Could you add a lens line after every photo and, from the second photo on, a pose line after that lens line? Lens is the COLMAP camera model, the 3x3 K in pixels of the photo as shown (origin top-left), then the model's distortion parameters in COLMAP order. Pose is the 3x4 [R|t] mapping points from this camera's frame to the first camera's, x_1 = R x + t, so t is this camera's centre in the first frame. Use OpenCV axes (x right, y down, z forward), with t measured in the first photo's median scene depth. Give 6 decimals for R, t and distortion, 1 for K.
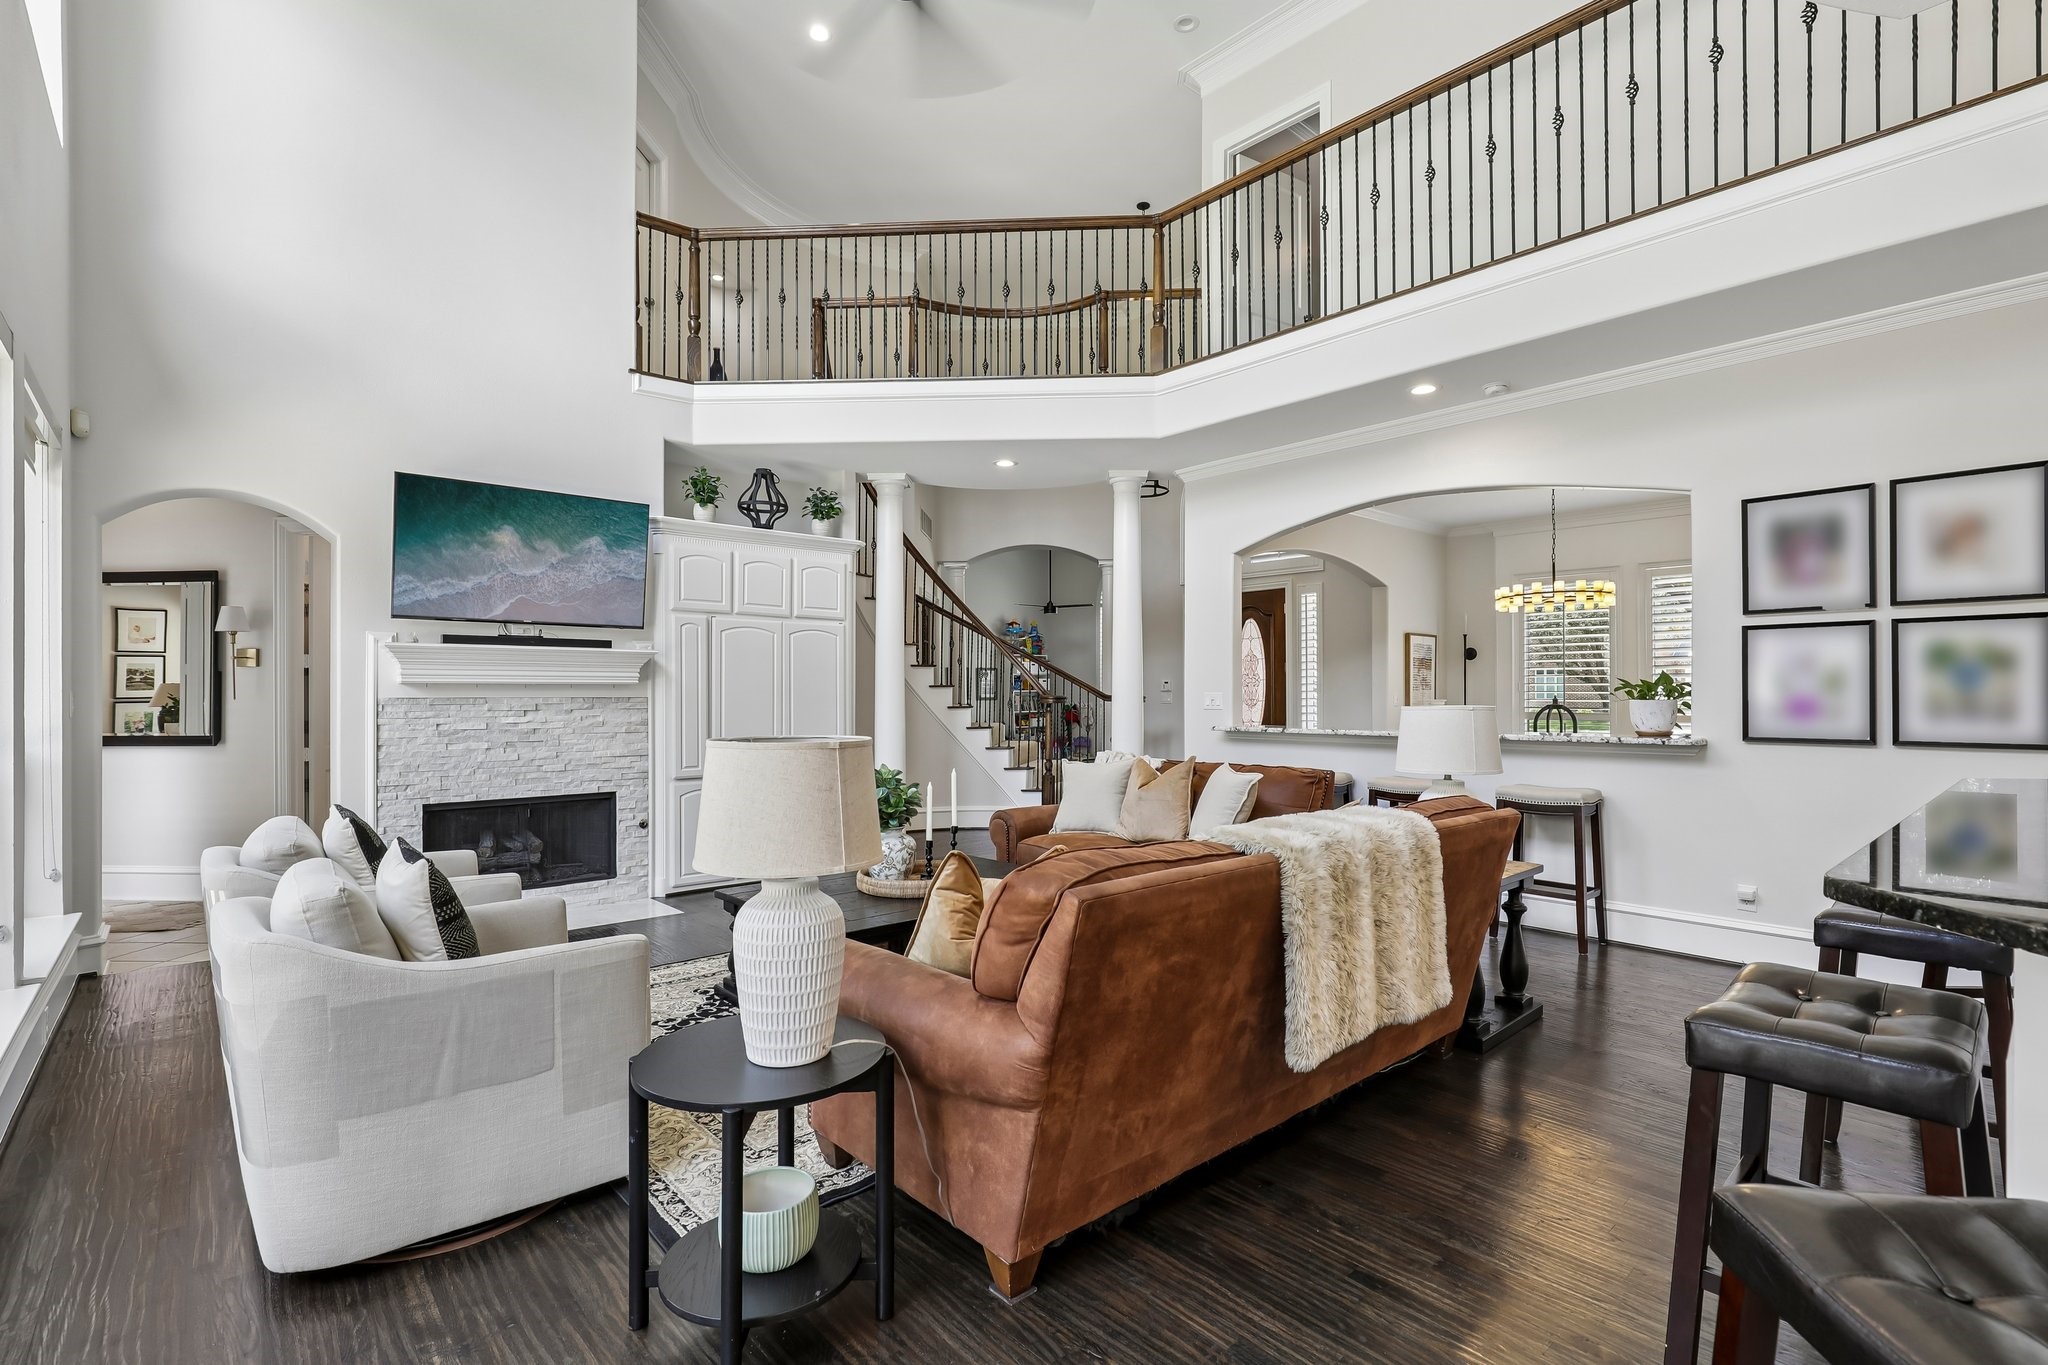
lens RADIAL K [[937.9, 0, 1035.4], [0, 937.9, 692.4], [0, 0, 1]] dist [-0.012901, 0.001916]
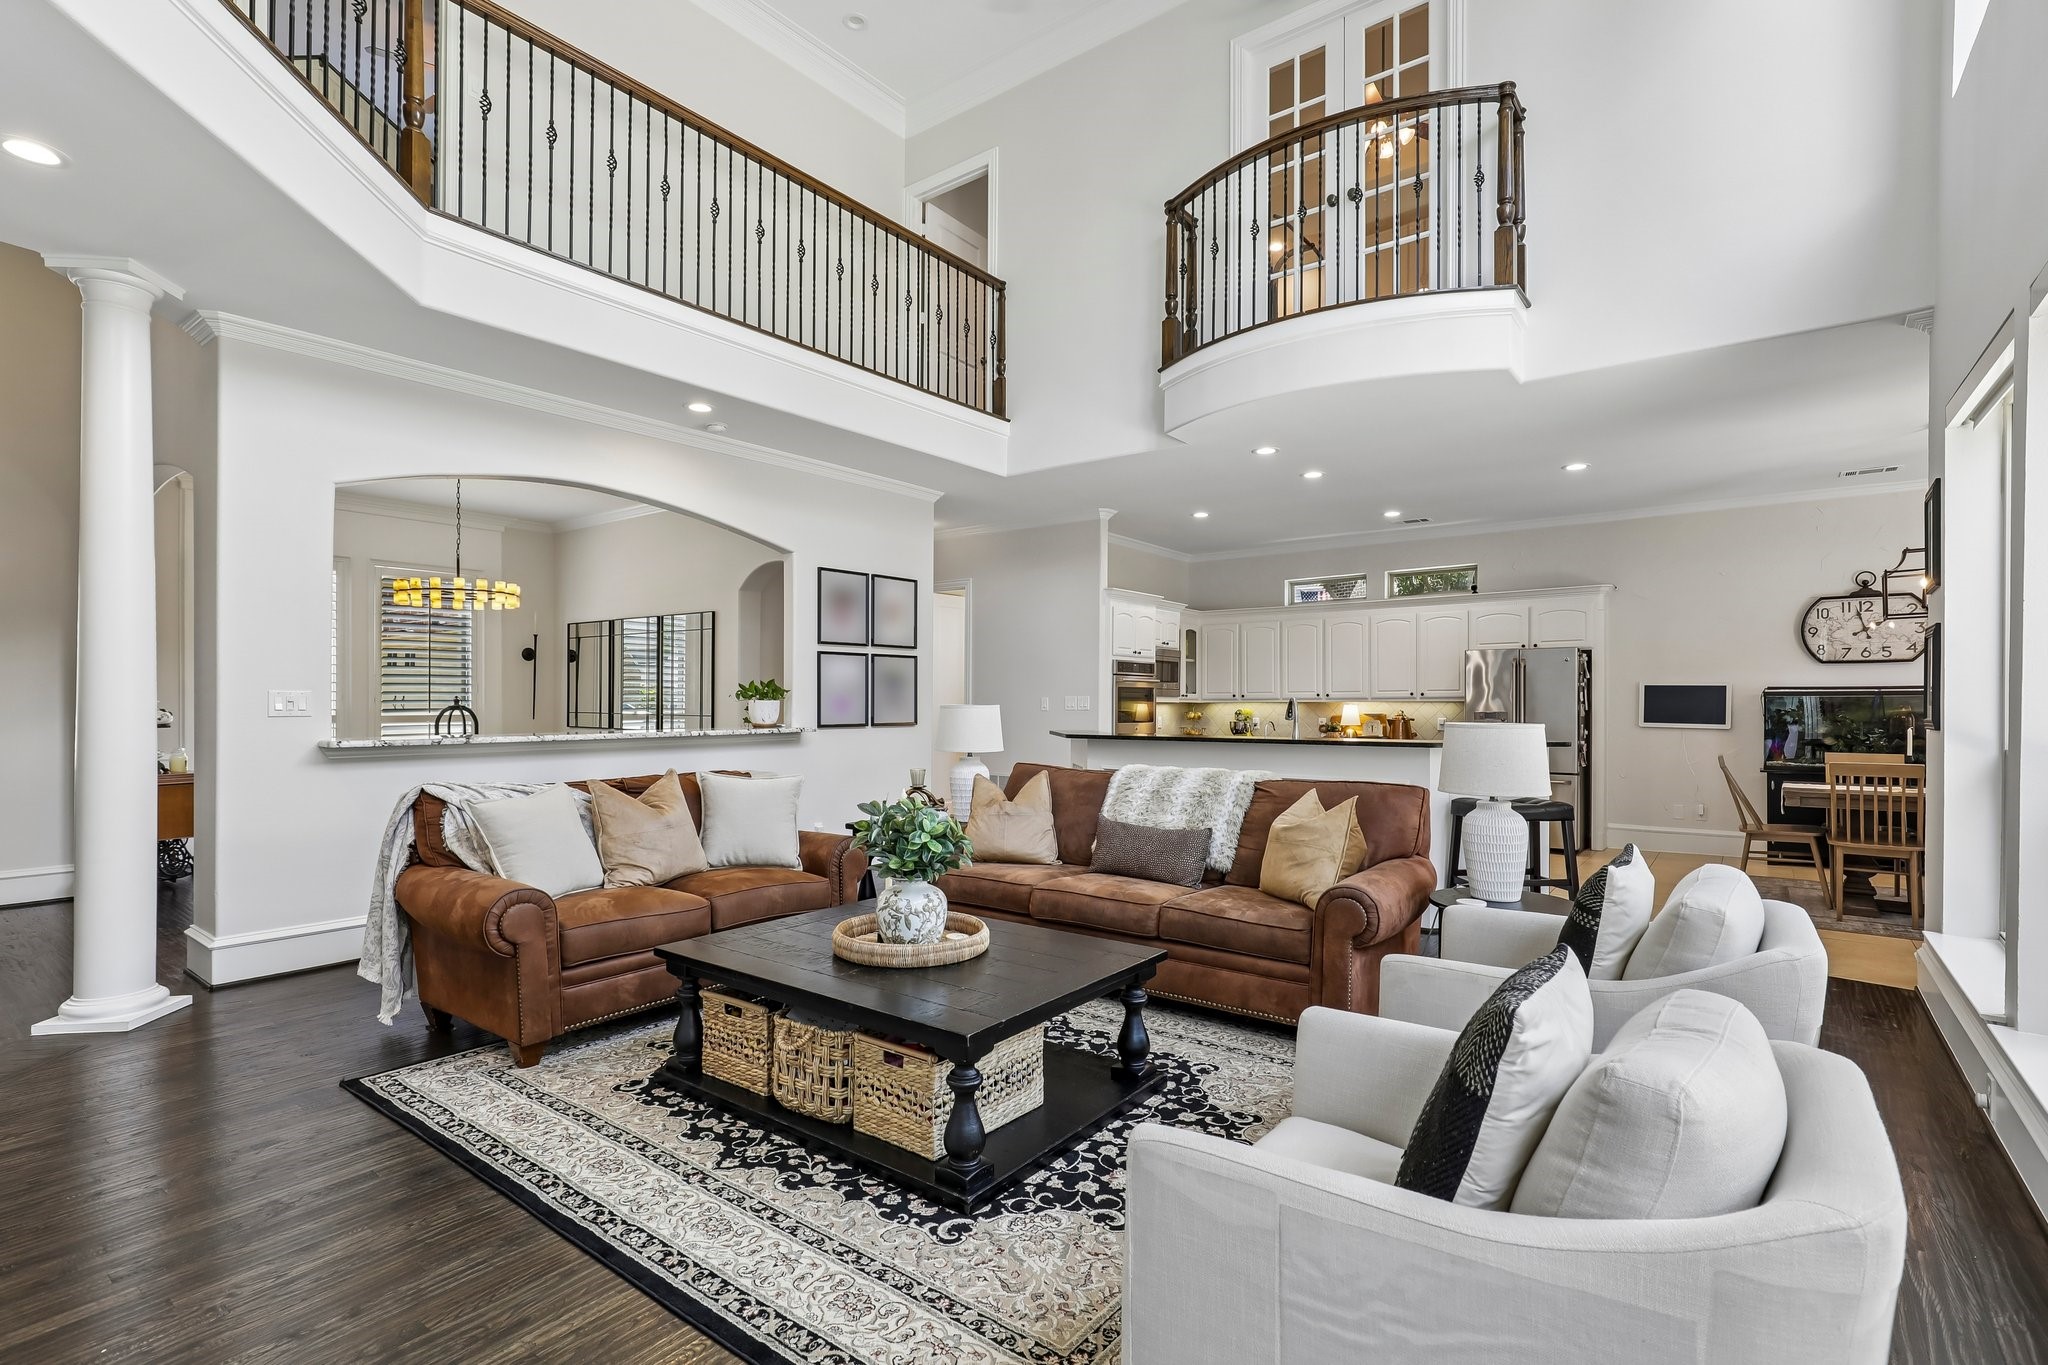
lens RADIAL K [[956.1, 0, 1030.6], [0, 956.1, 701.9], [0, 0, 1]] dist [-0.009549, -0.000250]
pose [[-0.178941, -0.003965, 0.983852, -0.637571], [-0.006655, 0.999974, 0.002819, 0.002998], [-0.983837, -0.006043, -0.178962, 0.736510]]
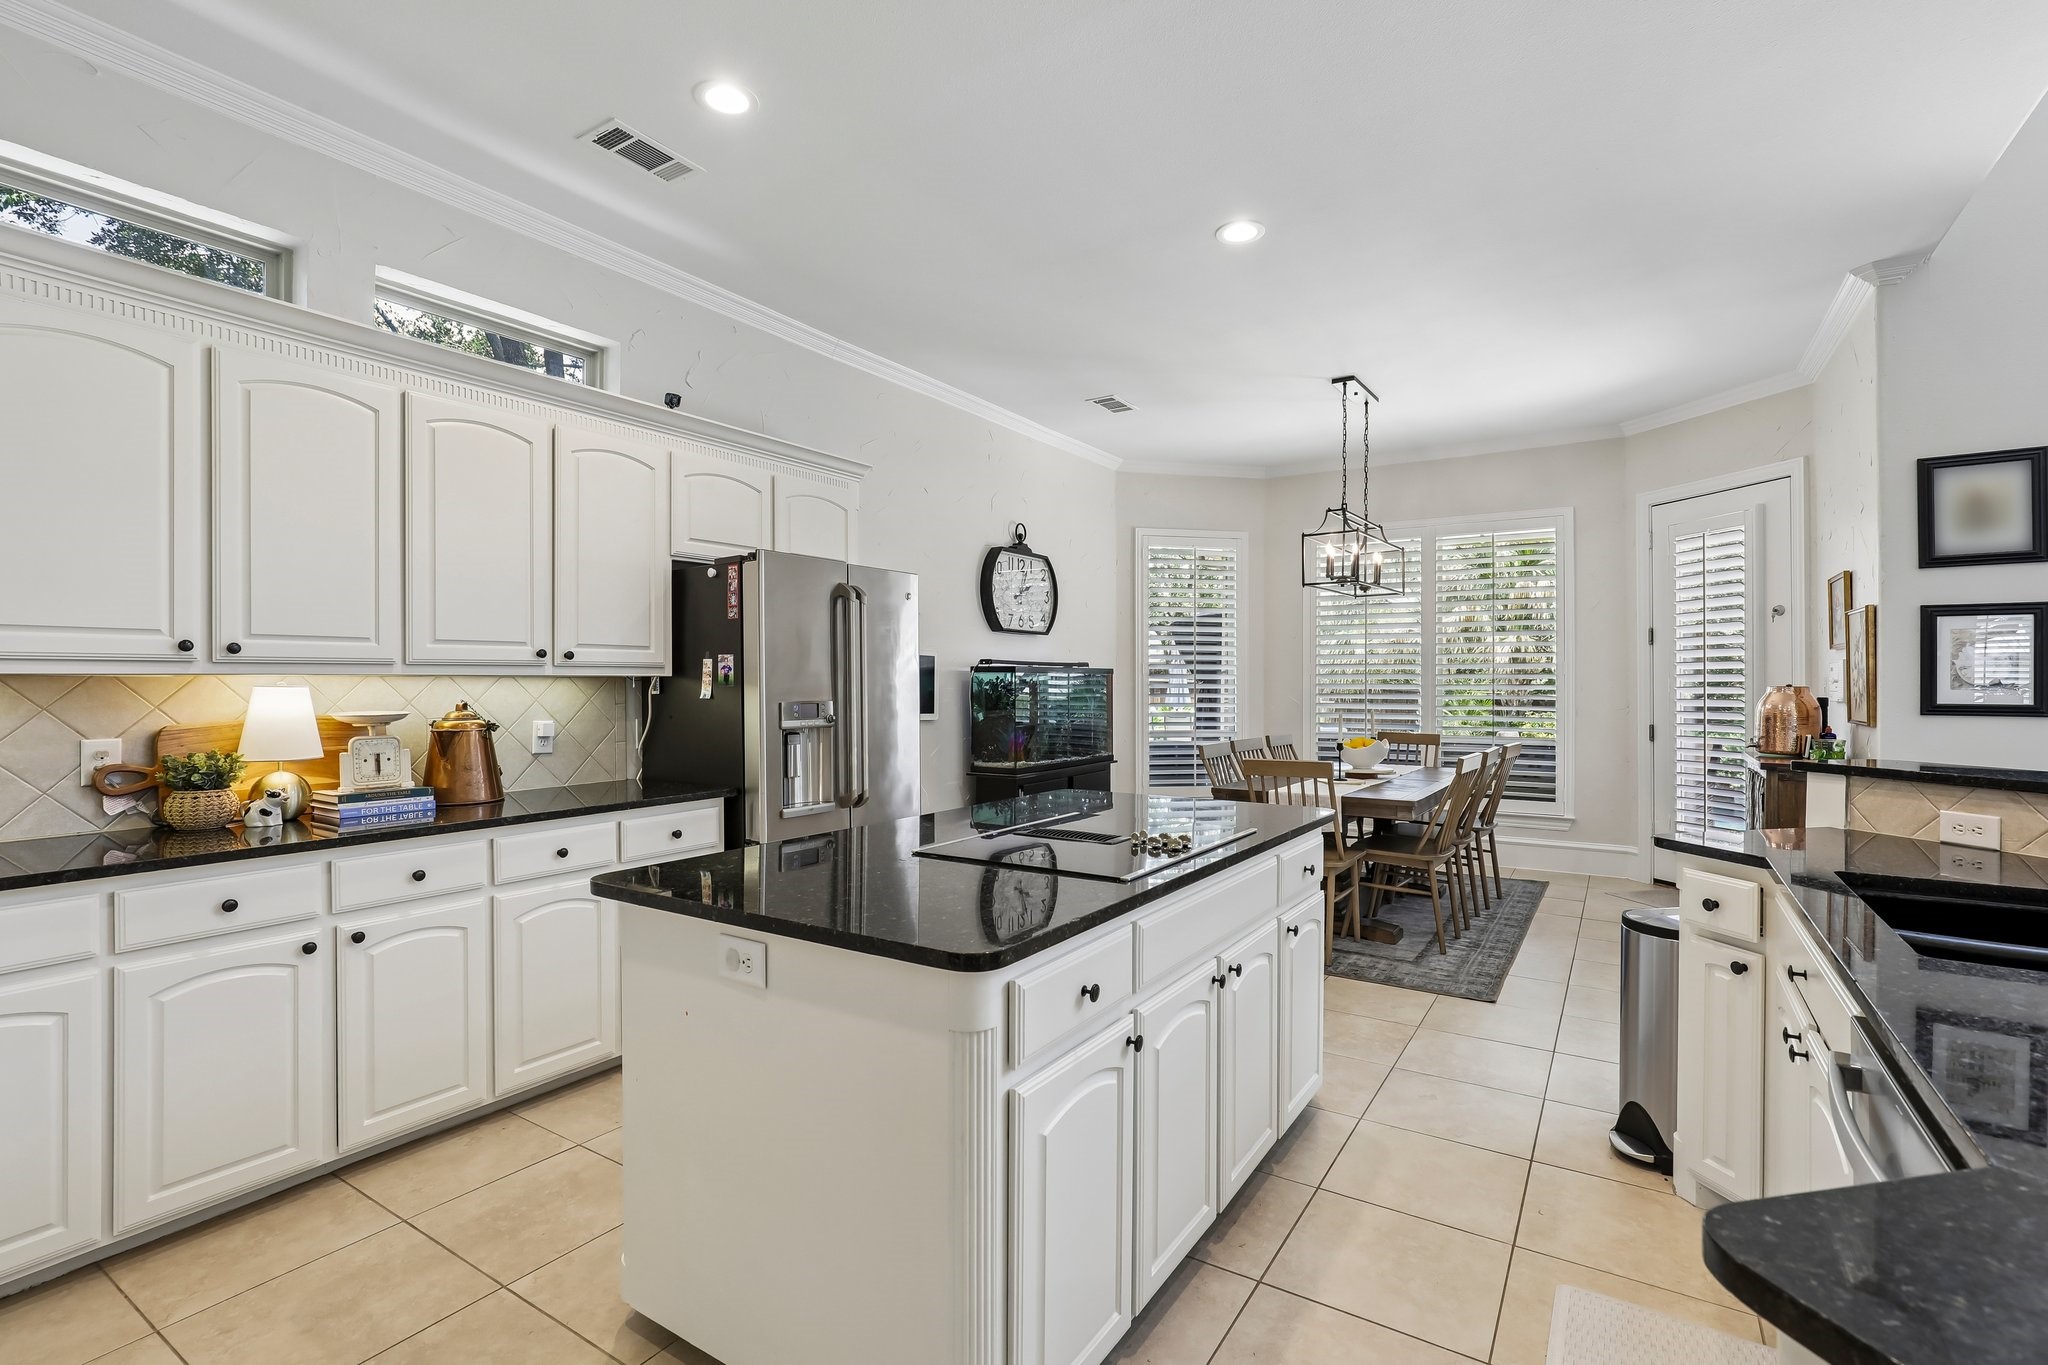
lens RADIAL K [[937.9, 0, 1033.3], [0, 937.9, 683.3], [0, 0, 1]] dist [-0.012901, 0.001916]
pose [[-0.966971, -0.009329, -0.254714, 0.725375], [-0.008125, 0.999950, -0.005777, 0.008094], [0.254755, -0.003517, -0.966999, 0.401145]]
